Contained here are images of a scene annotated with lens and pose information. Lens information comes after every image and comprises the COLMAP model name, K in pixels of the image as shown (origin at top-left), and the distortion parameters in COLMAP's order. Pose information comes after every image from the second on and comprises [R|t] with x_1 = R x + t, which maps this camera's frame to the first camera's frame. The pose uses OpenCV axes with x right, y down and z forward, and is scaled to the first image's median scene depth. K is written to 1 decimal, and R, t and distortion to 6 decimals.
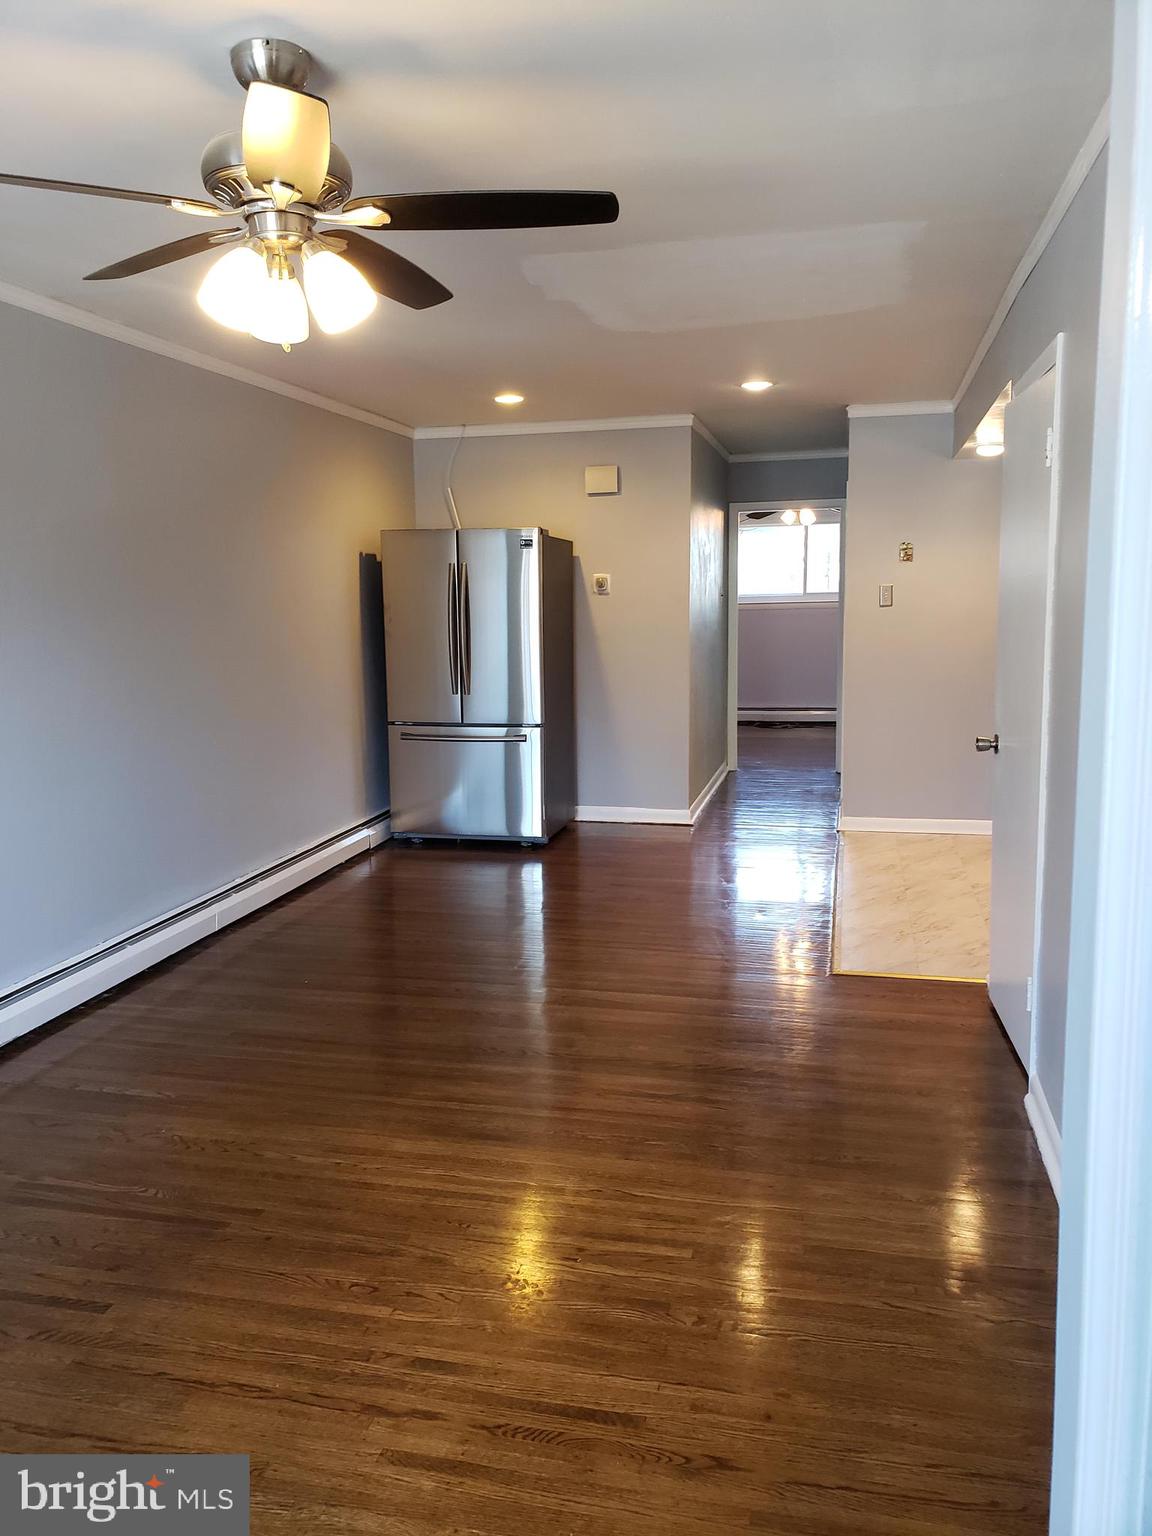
lens RADIAL K [[1180.6, 0, 576.0], [0, 1180.6, 768.0], [0, 0, 1]] dist [0.035855, -0.005322]
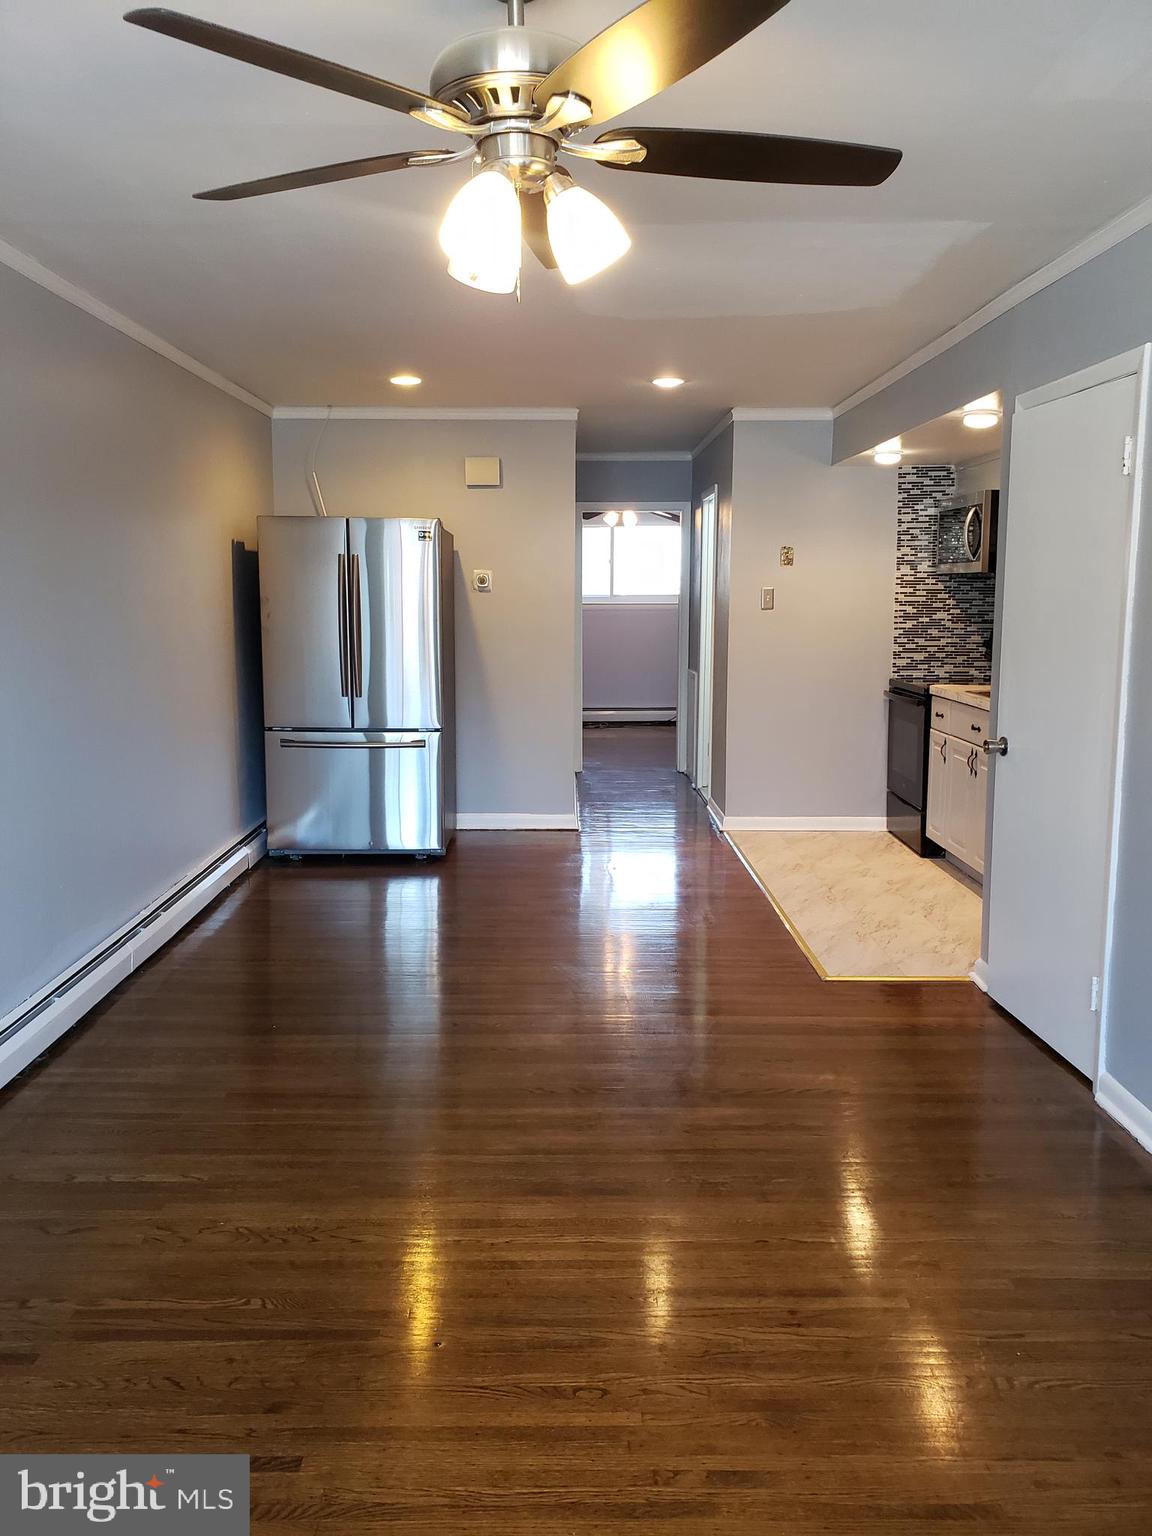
lens RADIAL K [[1186.0, 0, 574.0], [0, 1186.0, 750.8], [0, 0, 1]] dist [0.031332, 0.004538]
pose [[0.971099, -0.014295, 0.238247, -0.154962], [0.017764, 0.999765, -0.012423, -0.005939], [-0.238014, 0.016296, 0.971125, 0.062374]]
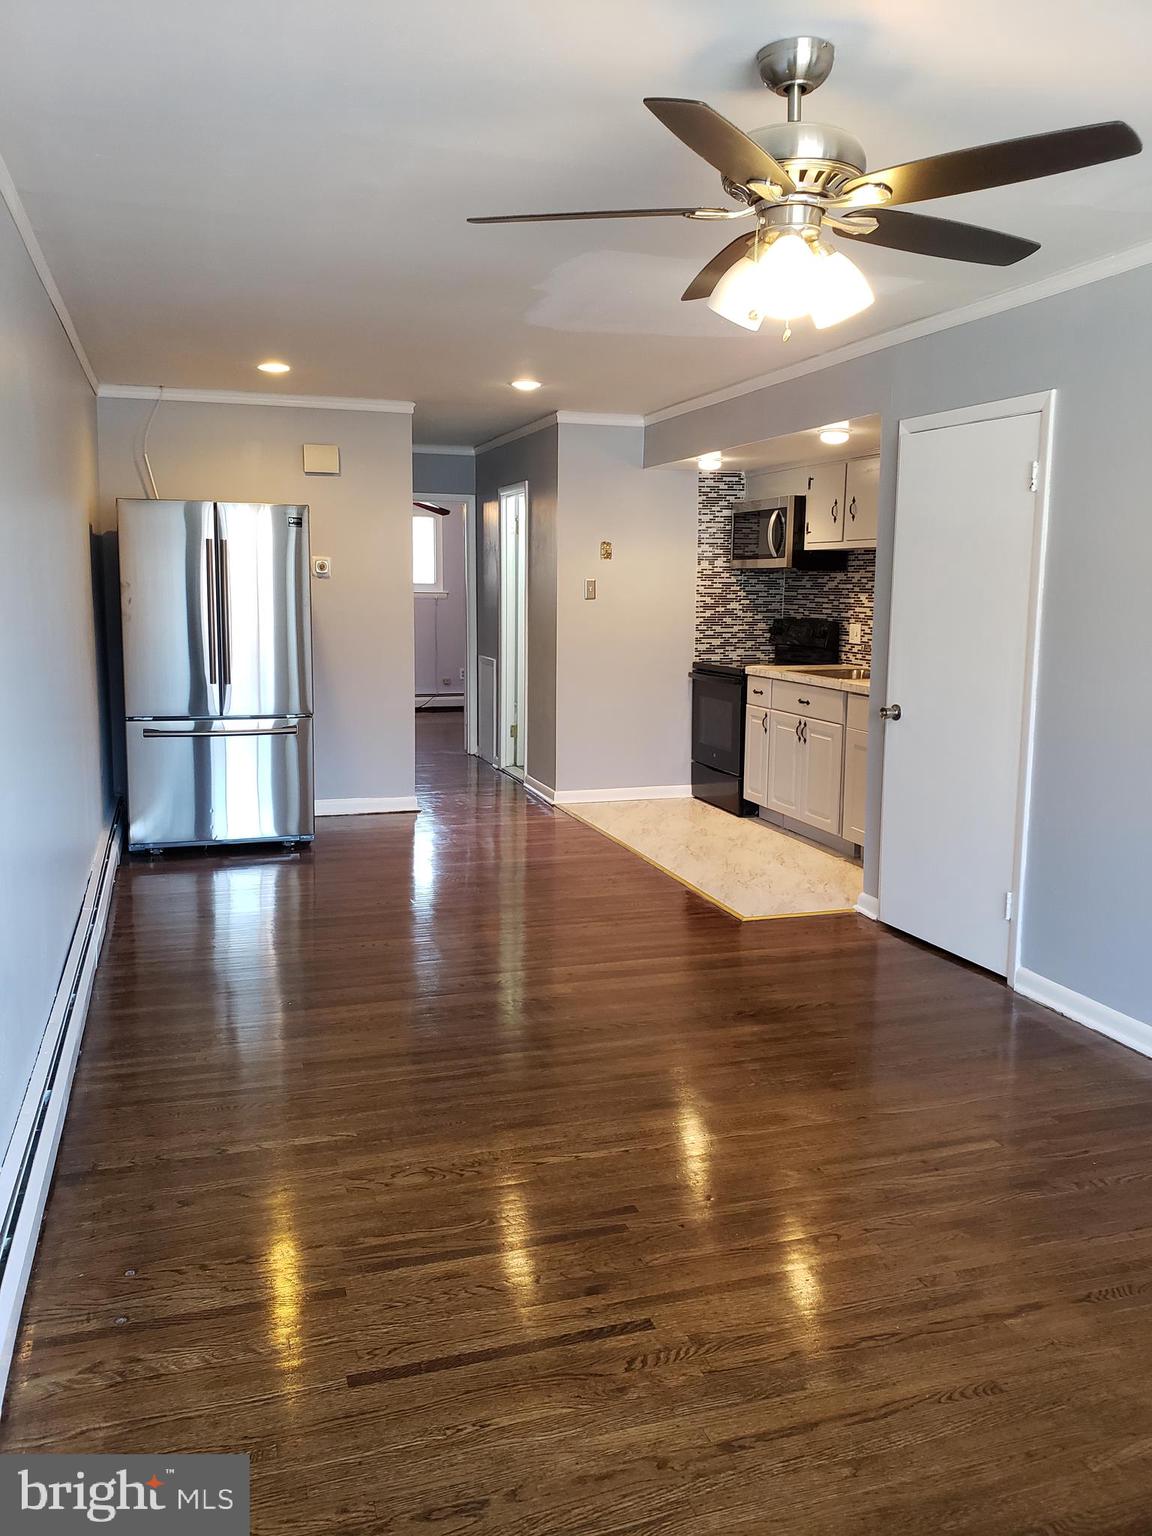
lens RADIAL K [[1174.7, 0, 576.6], [0, 1174.7, 744.6], [0, 0, 1]] dist [0.191508, -0.321377]
pose [[0.852107, -0.045334, 0.521400, -0.356970], [0.051805, 0.998655, 0.002166, -0.004033], [-0.520797, 0.025165, 0.853310, 0.079422]]
